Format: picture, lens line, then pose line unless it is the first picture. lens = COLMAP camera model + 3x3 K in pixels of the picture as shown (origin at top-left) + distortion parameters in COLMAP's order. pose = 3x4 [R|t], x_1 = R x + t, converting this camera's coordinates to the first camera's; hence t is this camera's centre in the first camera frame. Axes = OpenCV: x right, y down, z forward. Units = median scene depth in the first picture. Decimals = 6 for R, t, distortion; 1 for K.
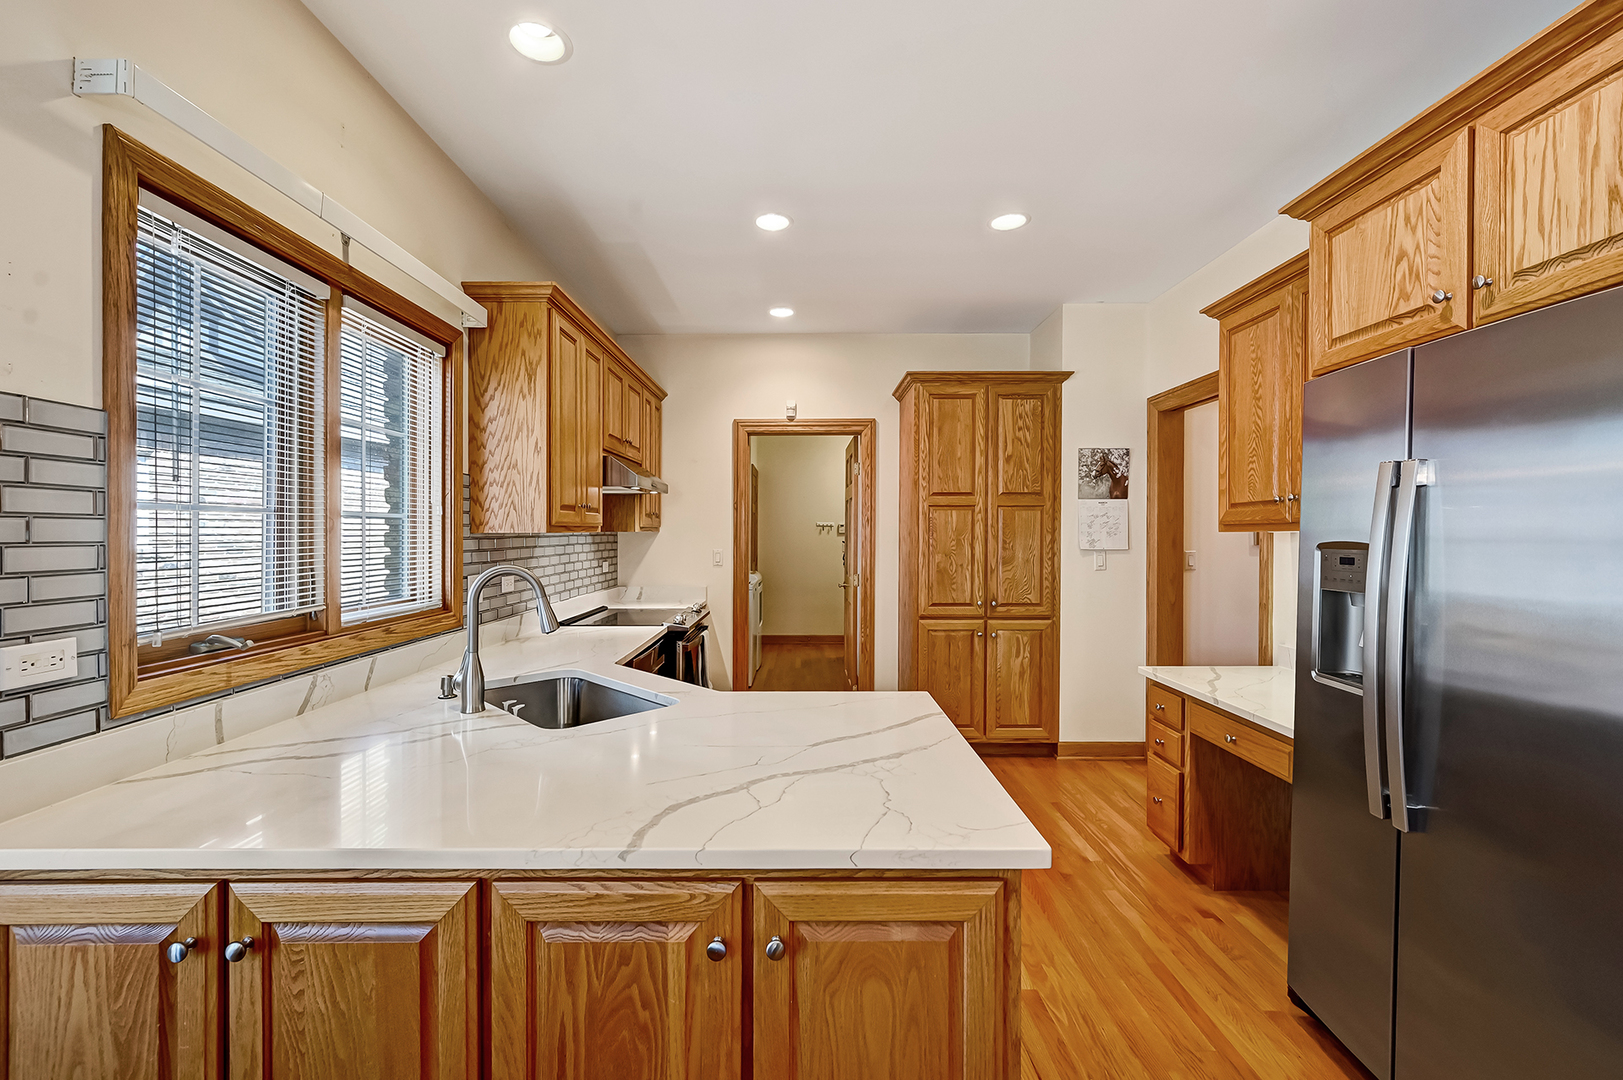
lens RADIAL K [[668.5, 0, 811.5], [0, 668.5, 540.0], [0, 0, 1]] dist [-0.000365, -0.000071]
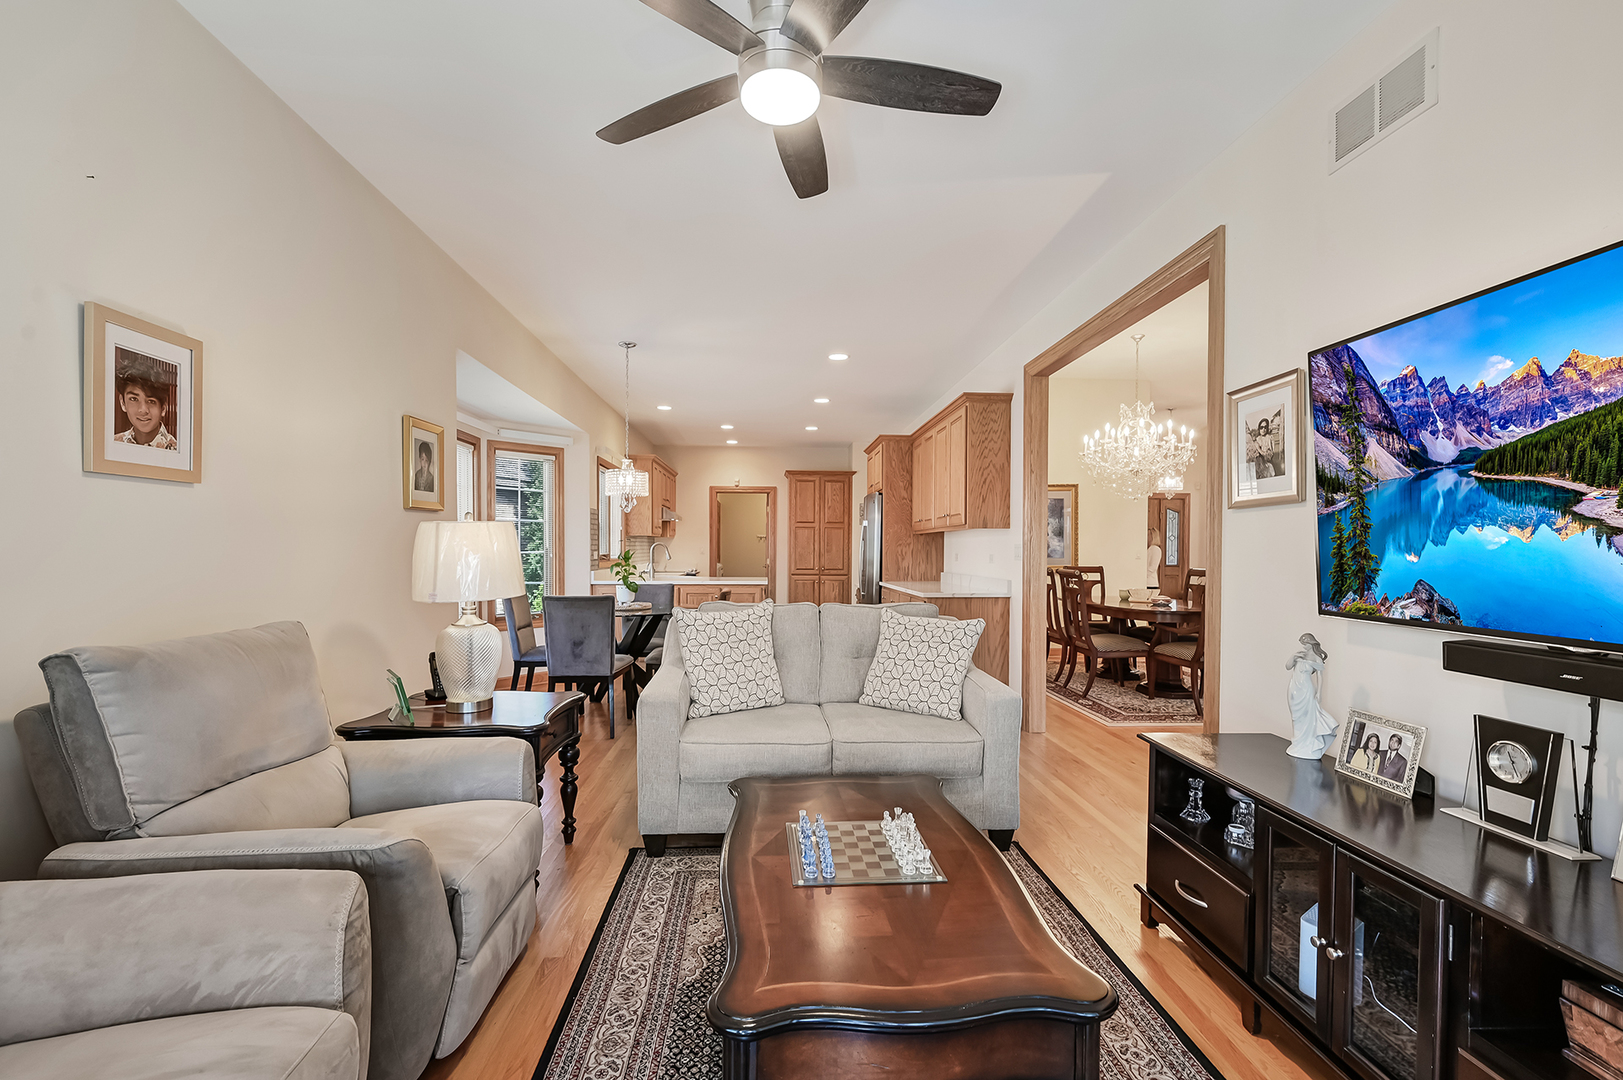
lens RADIAL K [[679.8, 0, 811.5], [0, 679.8, 540.0], [0, 0, 1]] dist [-0.001002, -0.000330]
pose [[0.998455, 0.003141, 0.055484, 0.099886], [-0.001868, 0.999734, -0.022988, 0.047593], [-0.055541, 0.022849, 0.998195, -1.366125]]
